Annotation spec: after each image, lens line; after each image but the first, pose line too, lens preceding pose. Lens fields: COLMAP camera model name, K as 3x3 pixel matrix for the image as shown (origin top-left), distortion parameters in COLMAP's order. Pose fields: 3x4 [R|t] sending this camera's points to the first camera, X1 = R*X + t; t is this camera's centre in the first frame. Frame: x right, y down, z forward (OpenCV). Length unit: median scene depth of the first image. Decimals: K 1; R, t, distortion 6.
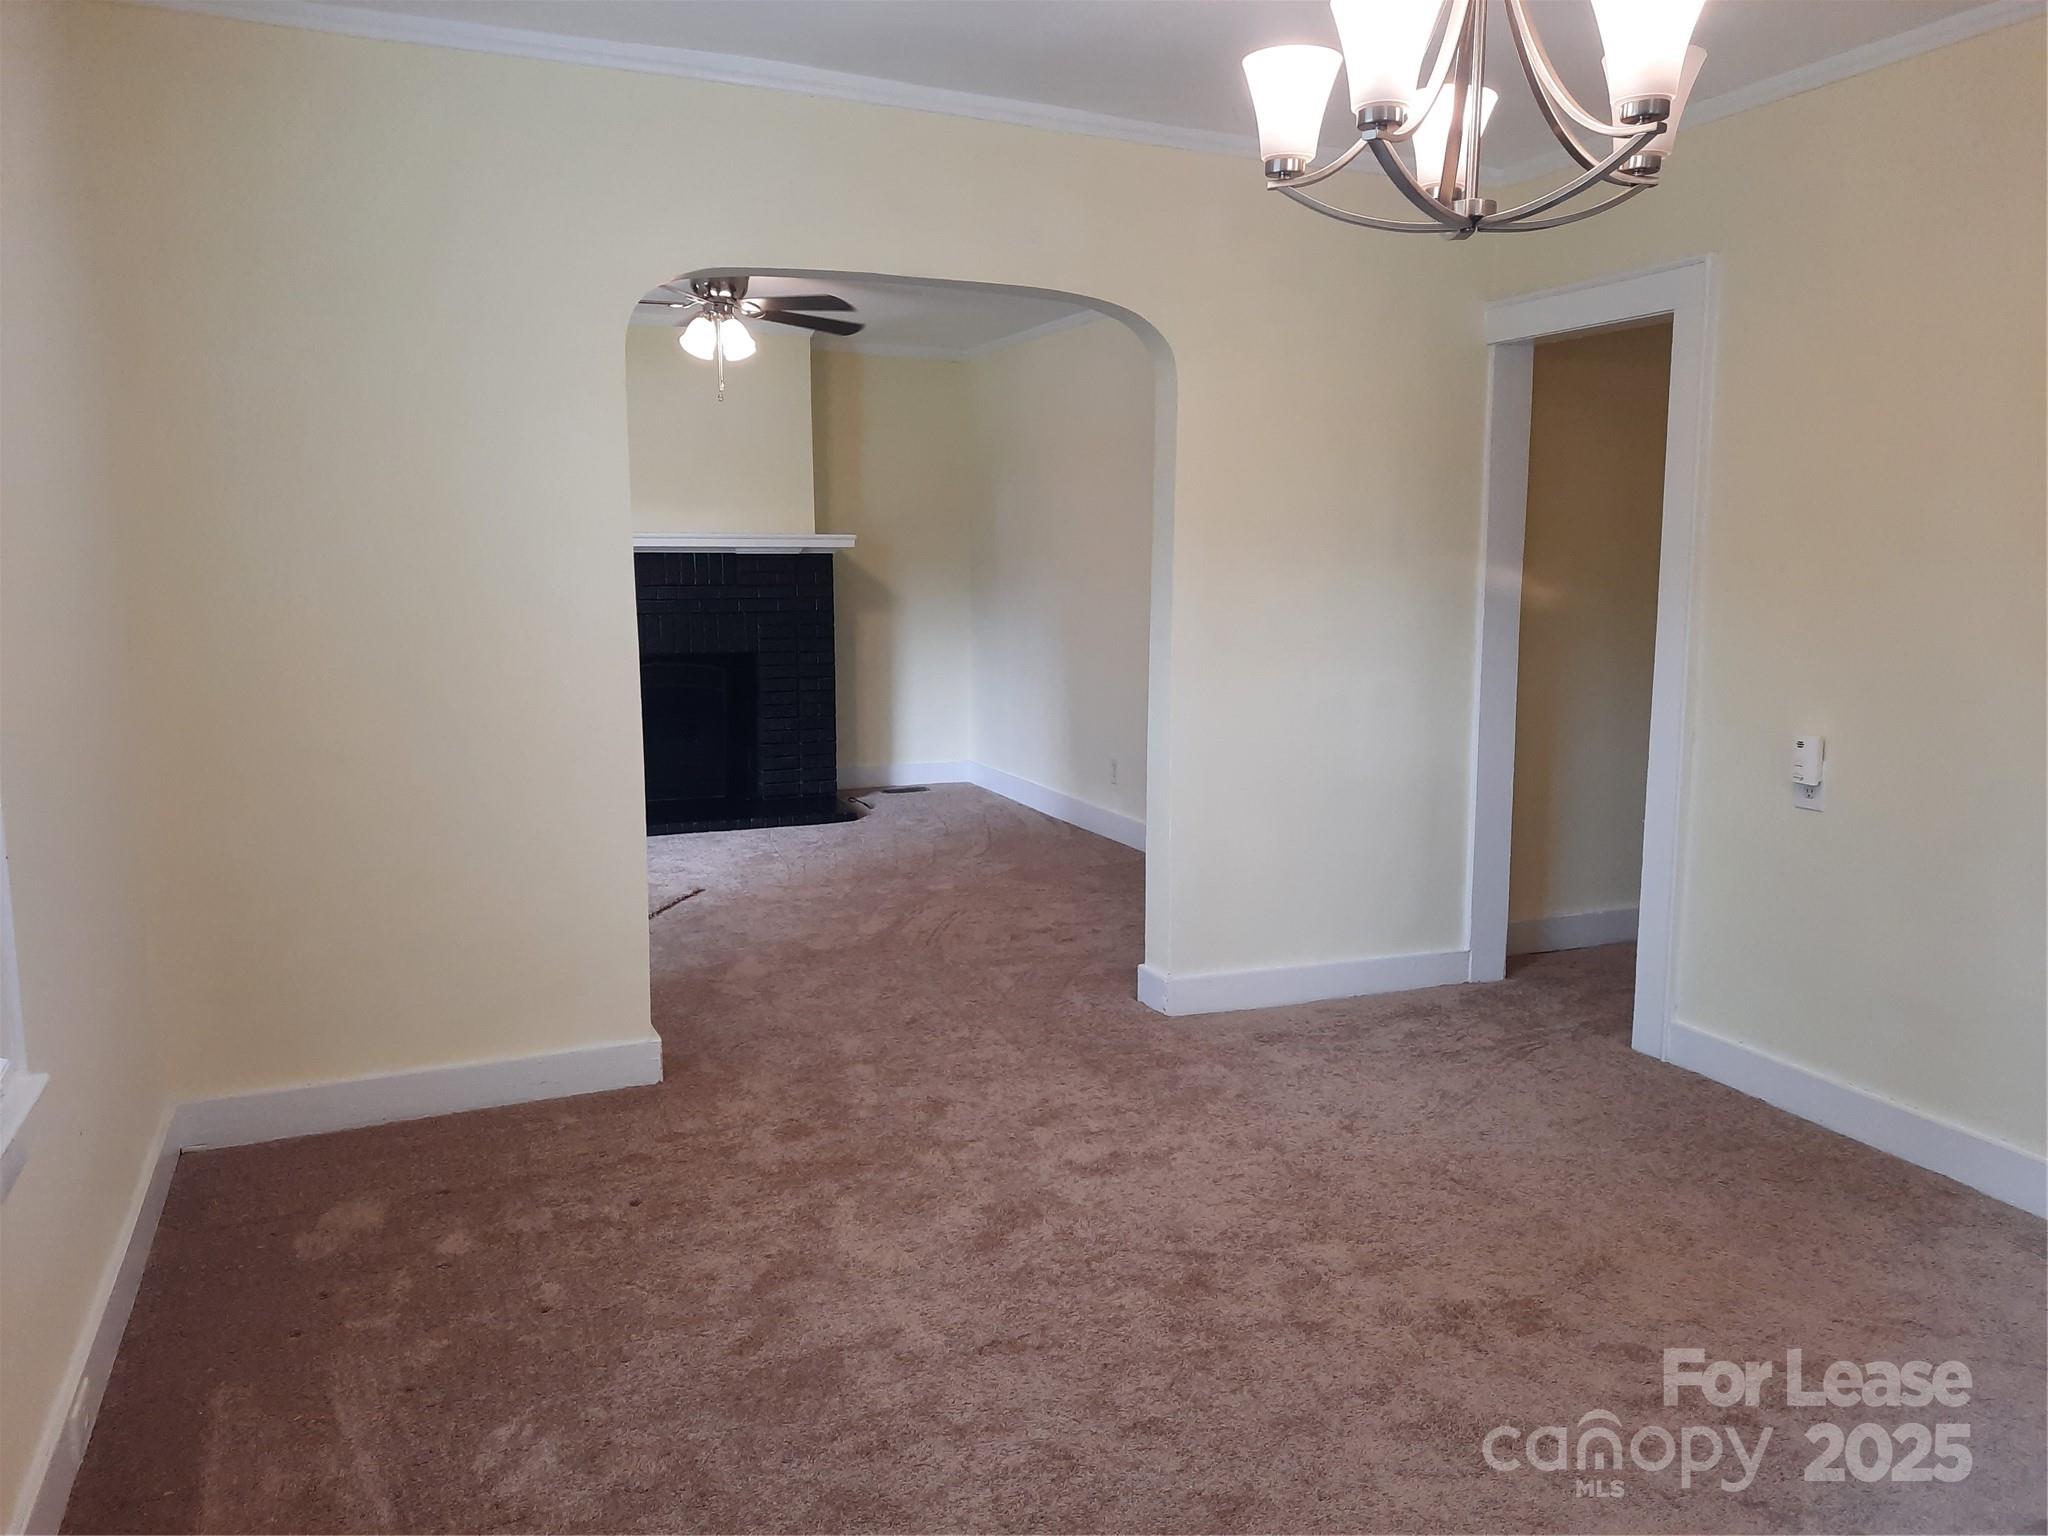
lens RADIAL K [[1479.9, 0, 1030.4], [0, 1479.9, 750.4], [0, 0, 1]] dist [0.051355, -0.040467]
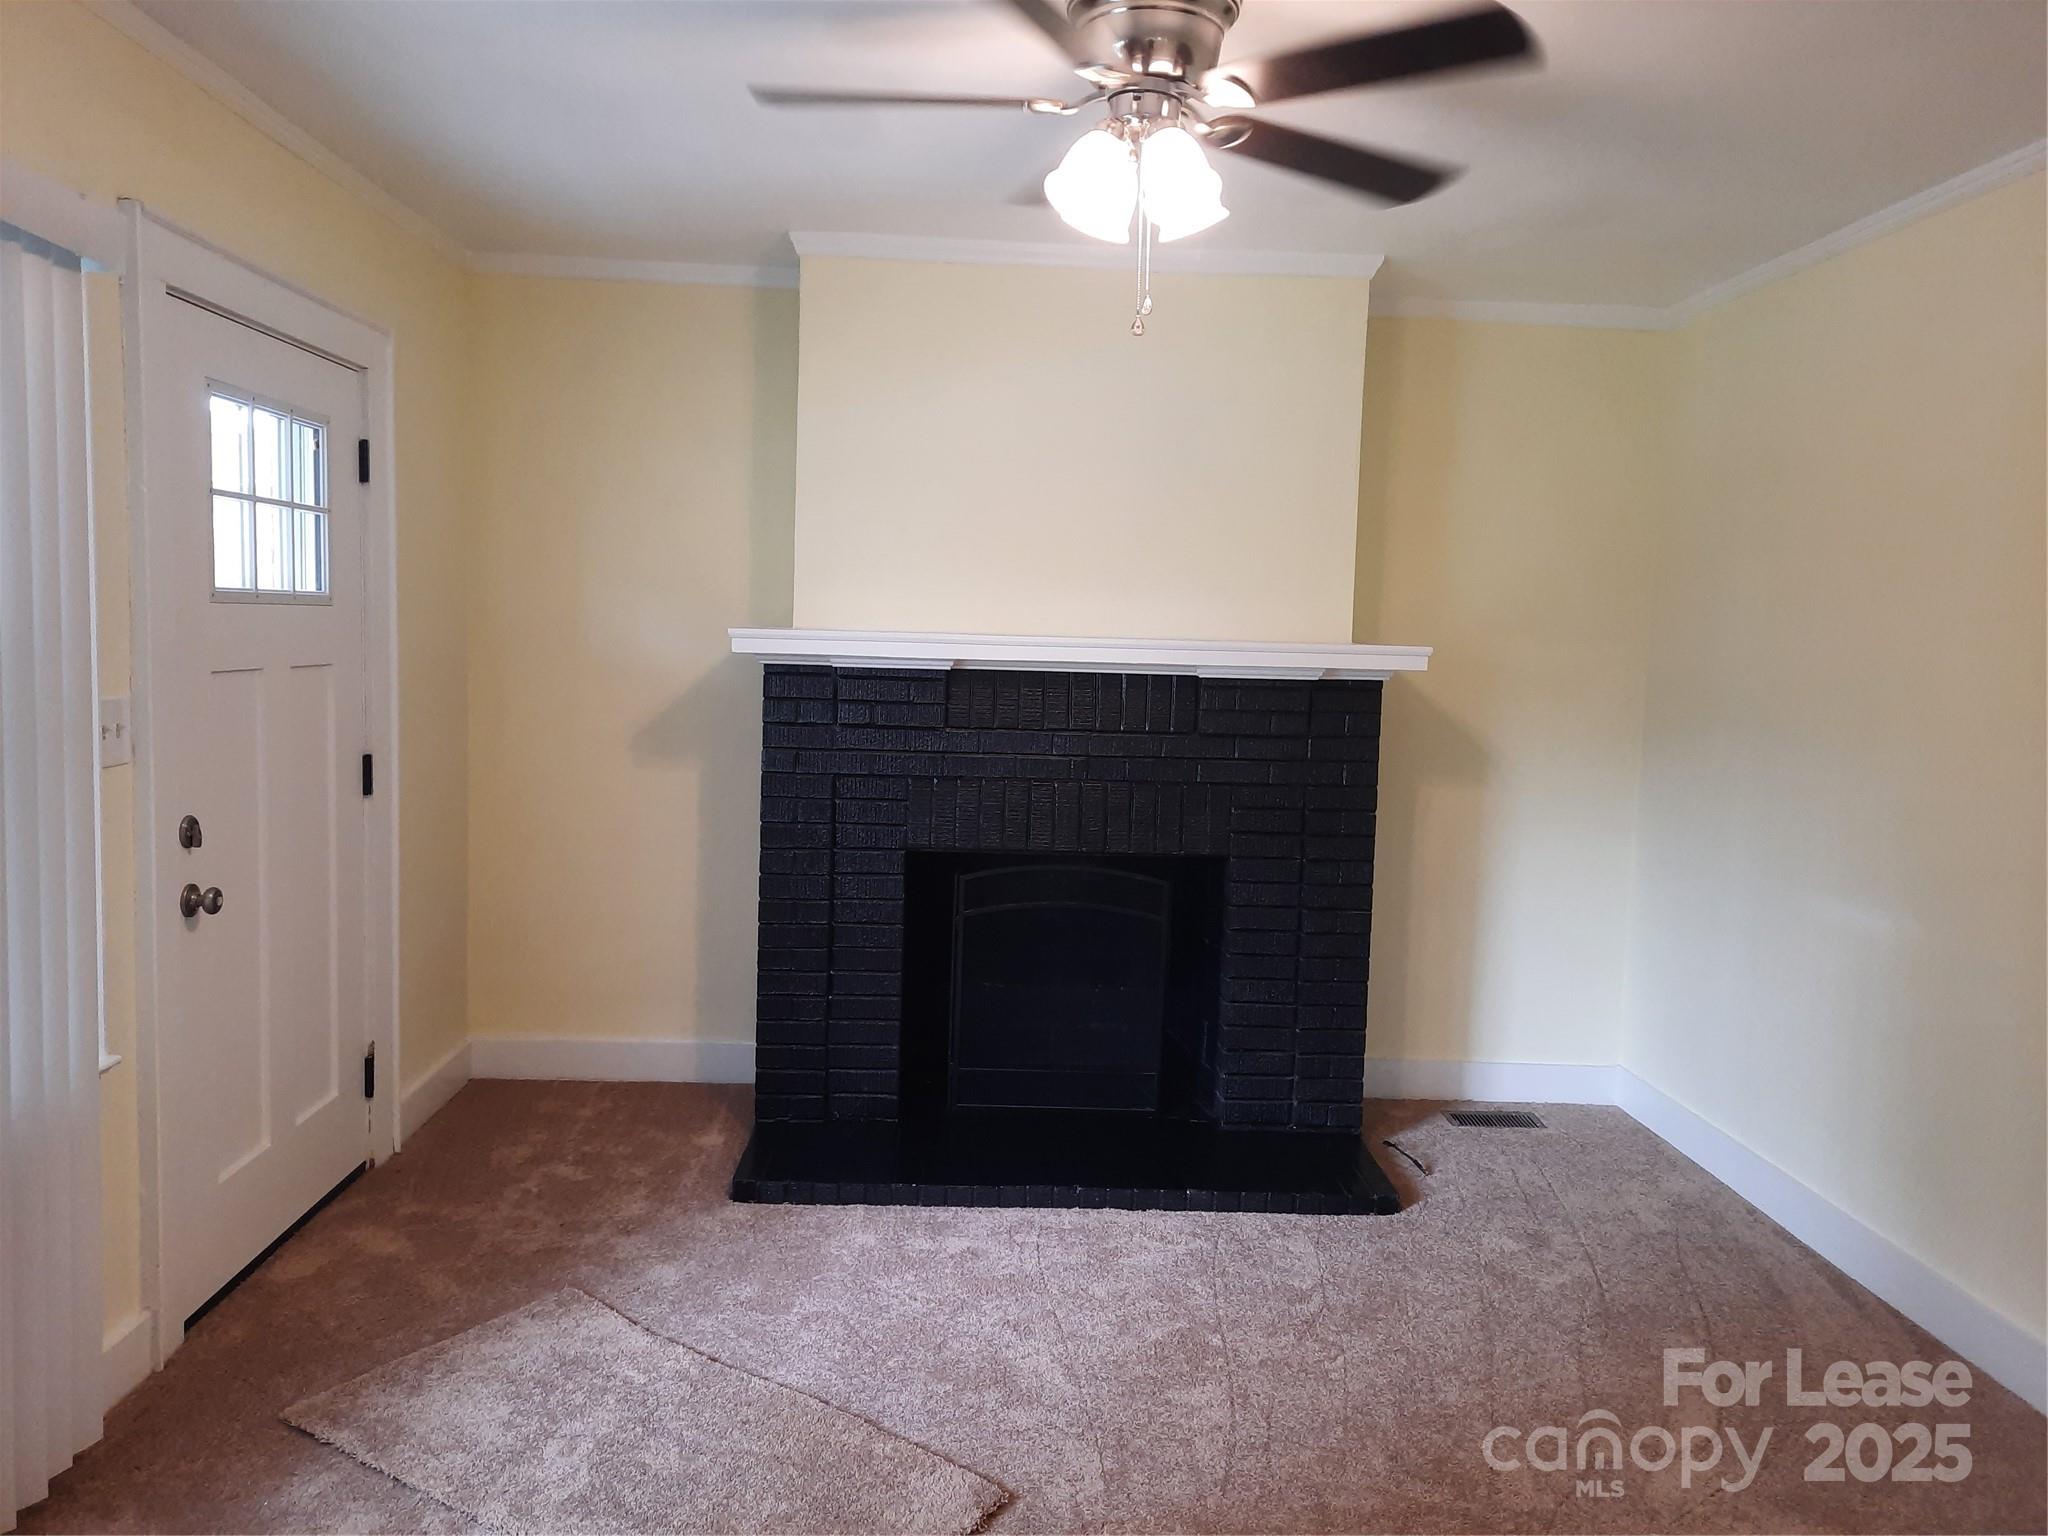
lens RADIAL K [[1479.9, 0, 1030.4], [0, 1479.9, 750.4], [0, 0, 1]] dist [0.051355, -0.040467]
pose [[0.932196, 0.049565, -0.358544, -0.058798], [-0.077401, 0.994963, -0.063696, -0.064858], [0.353581, 0.087129, 0.931337, 0.463660]]
